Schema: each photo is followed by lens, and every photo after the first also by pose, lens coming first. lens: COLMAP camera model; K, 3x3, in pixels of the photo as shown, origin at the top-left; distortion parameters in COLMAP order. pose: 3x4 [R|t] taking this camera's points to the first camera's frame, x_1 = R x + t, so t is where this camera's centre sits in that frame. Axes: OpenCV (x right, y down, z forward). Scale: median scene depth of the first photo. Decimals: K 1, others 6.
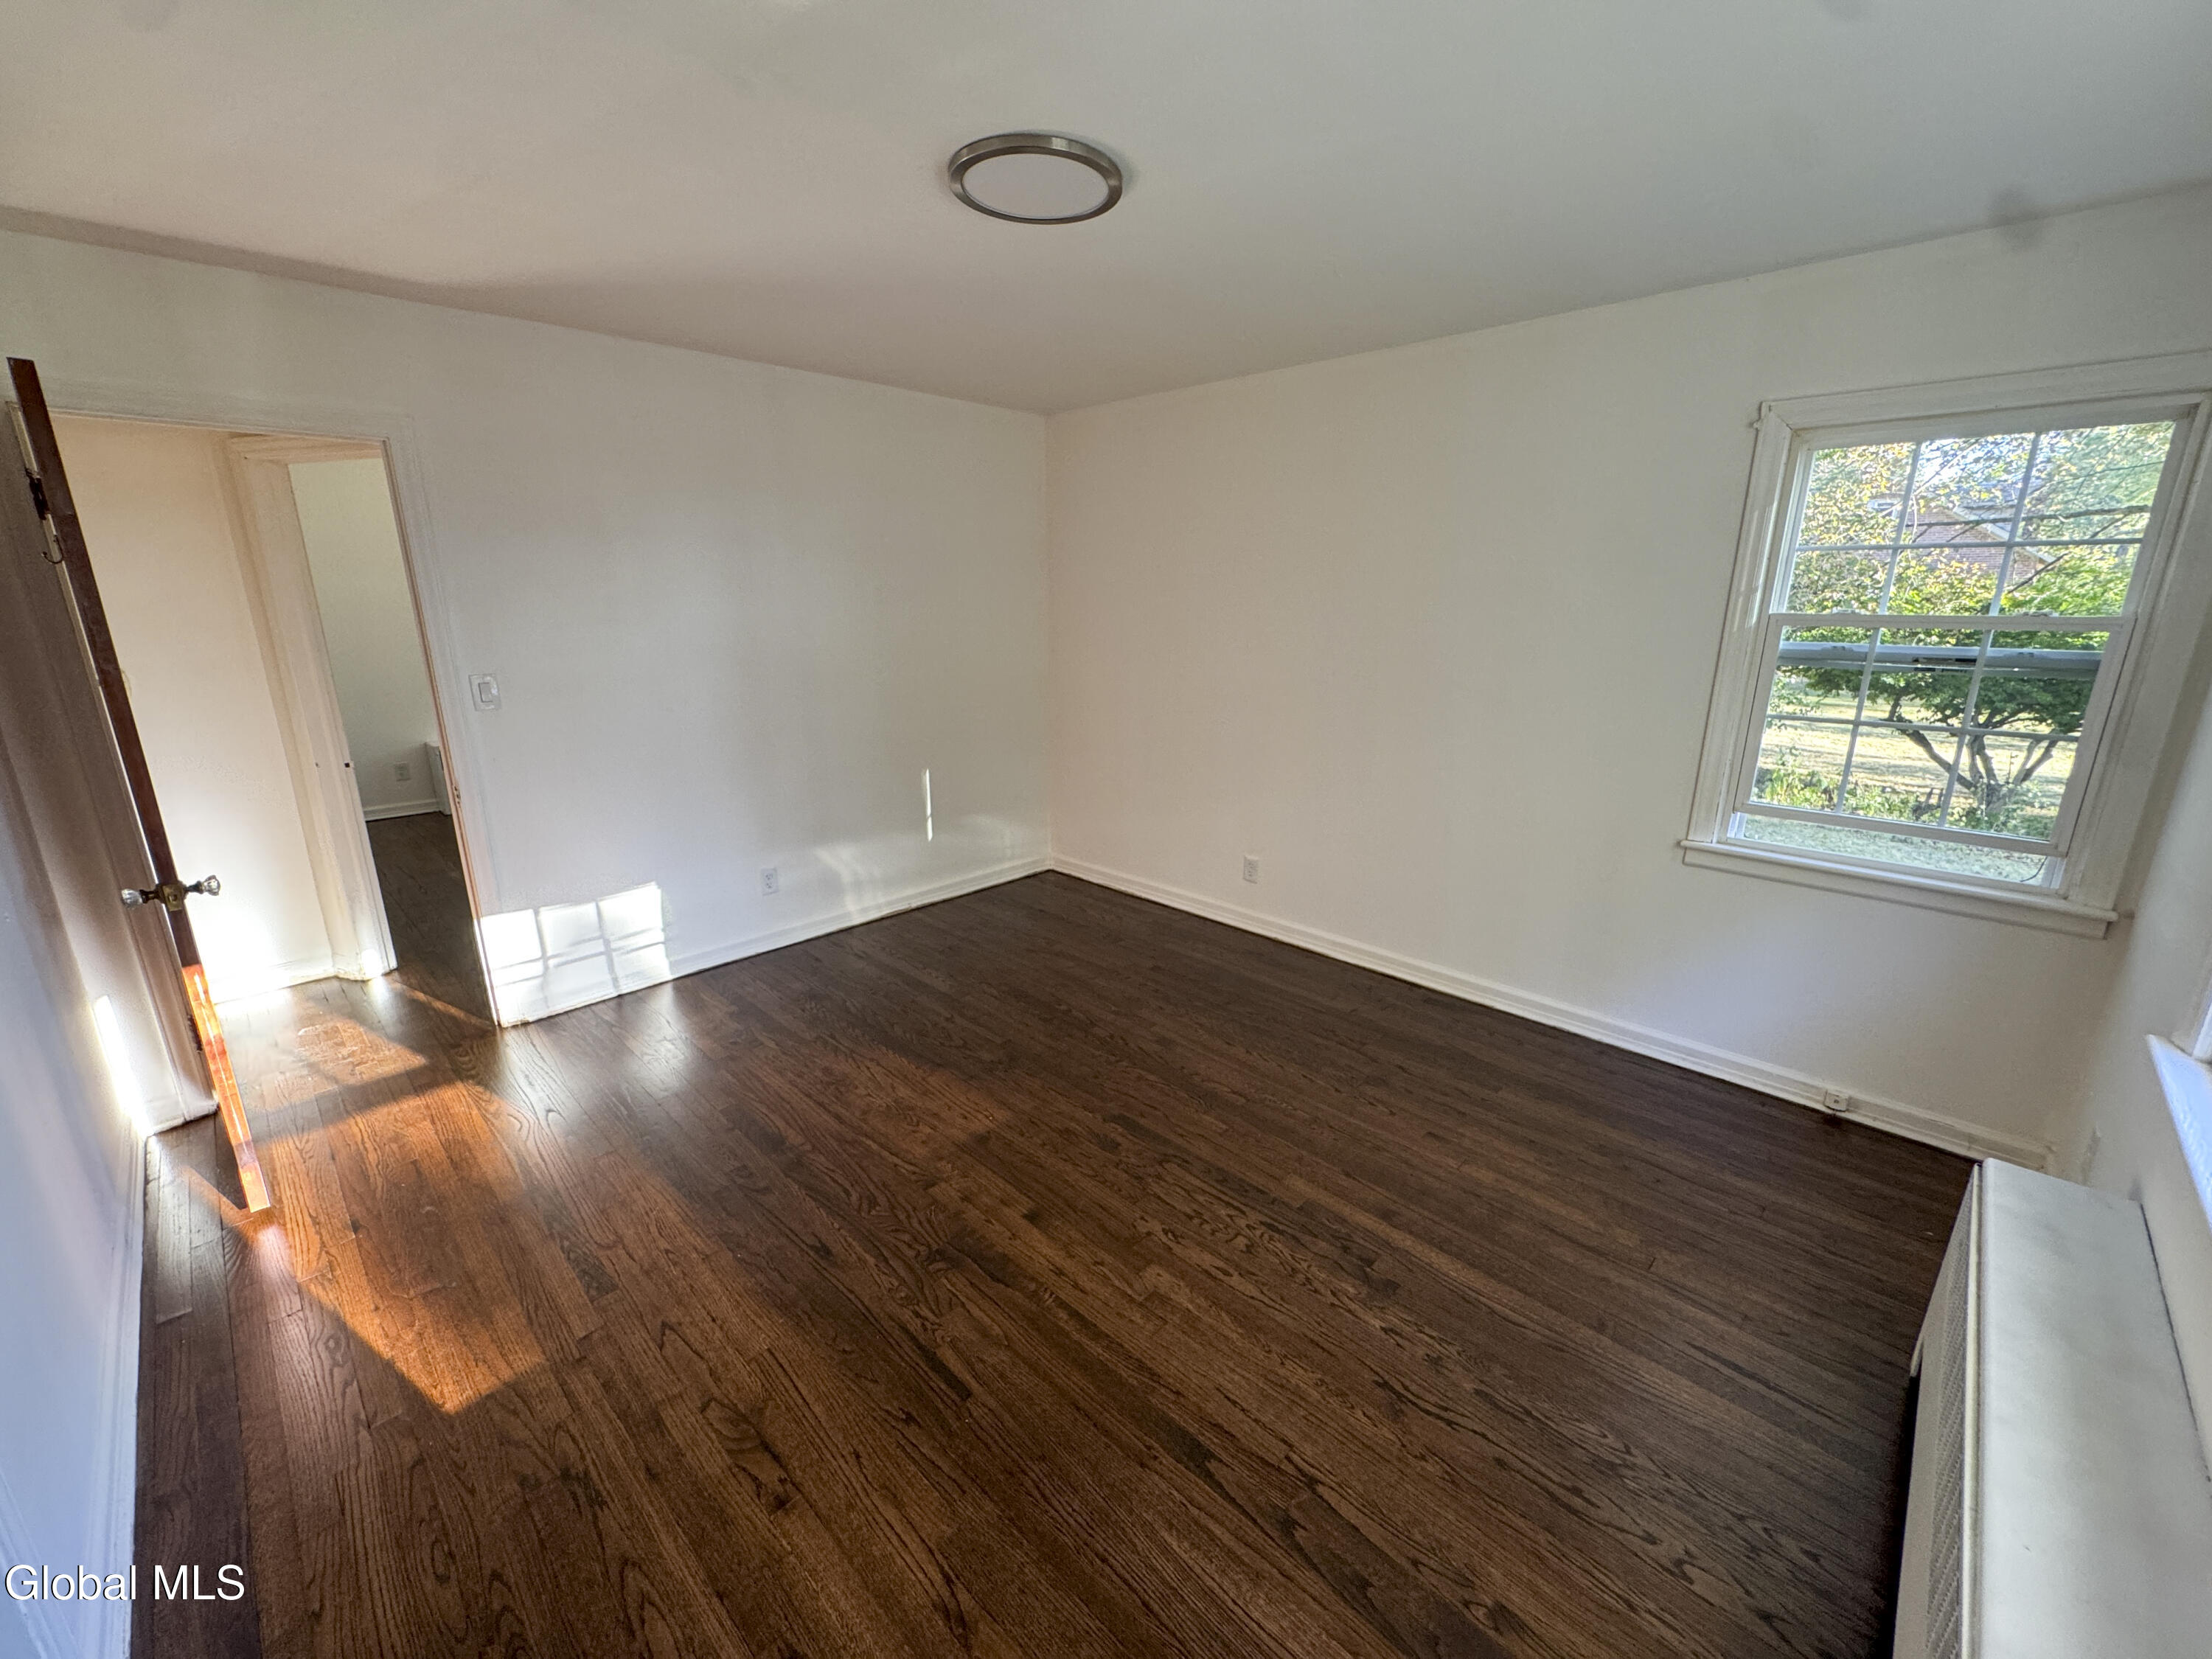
lens RADIAL K [[883.8, 0, 1106.6], [0, 883.8, 828.7], [0, 0, 1]] dist [0.000266, 0.000014]
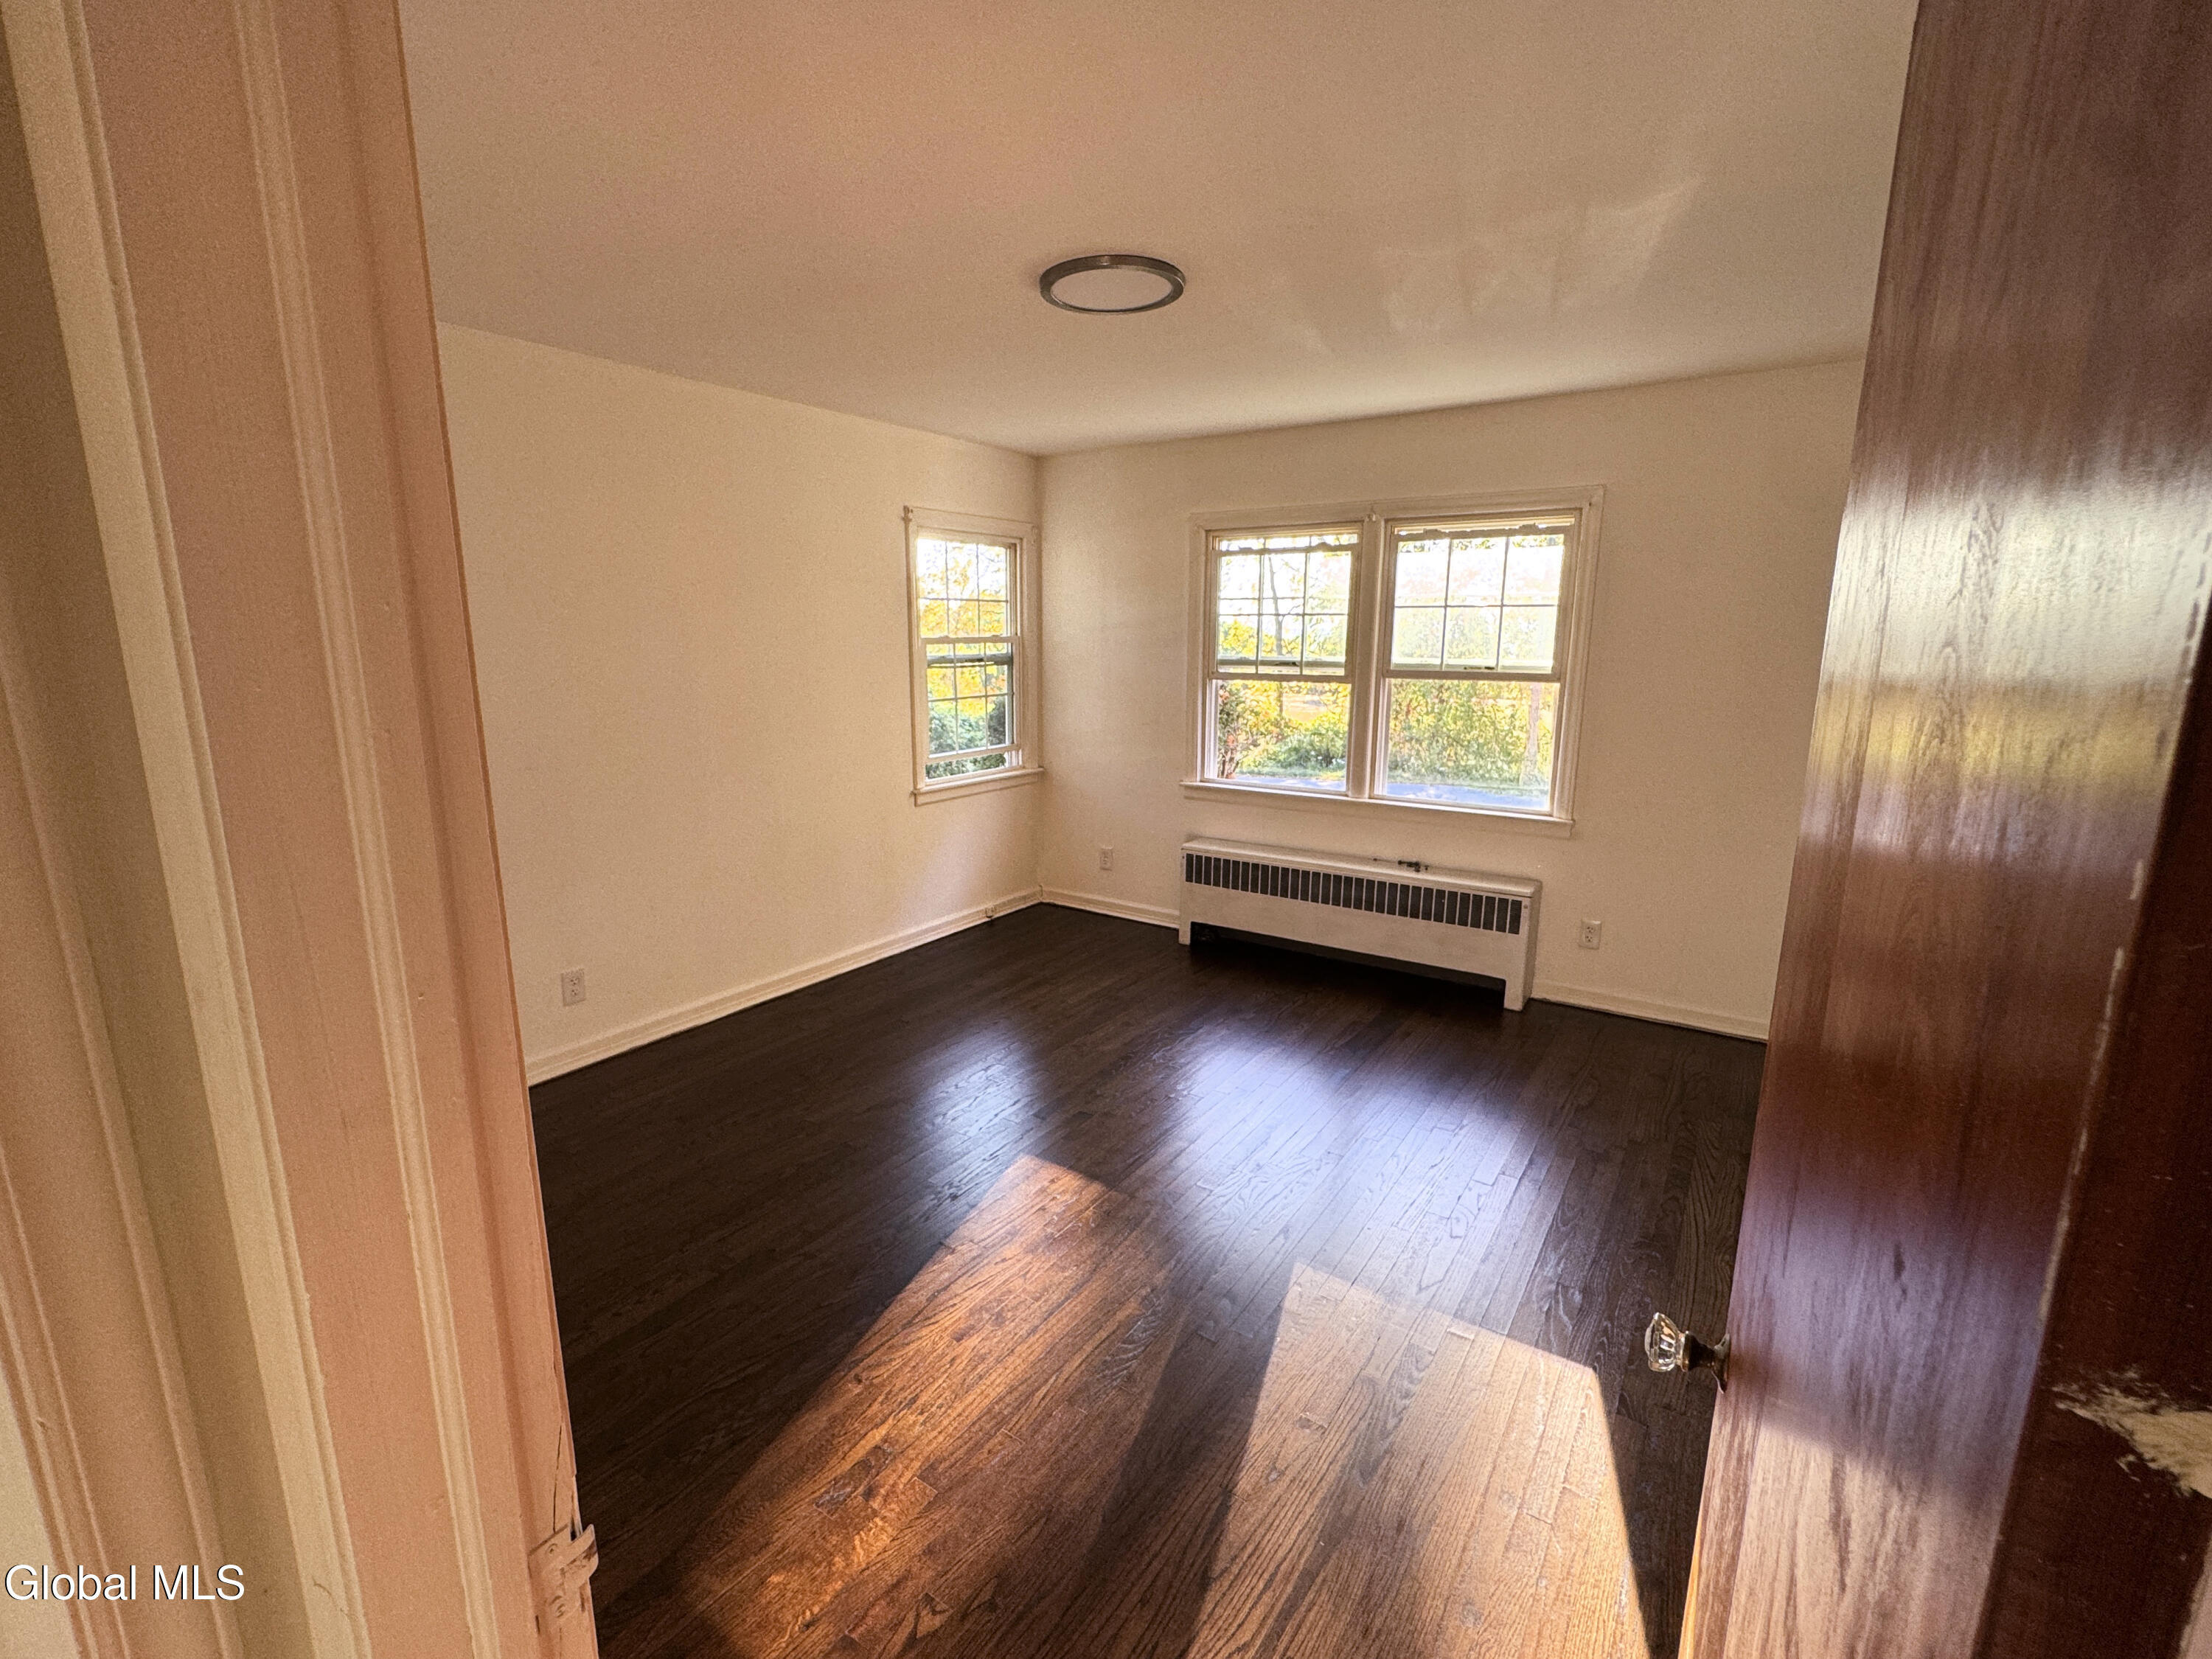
lens RADIAL K [[983.6, 0, 1105.8], [0, 983.6, 825.3], [0, 0, 1]] dist [0.000098, 0.000001]
pose [[-0.157052, -0.201729, 0.966768, -0.994649], [0.254456, 0.937600, 0.236979, -0.239545], [-0.954247, 0.283218, -0.095921, 0.874372]]
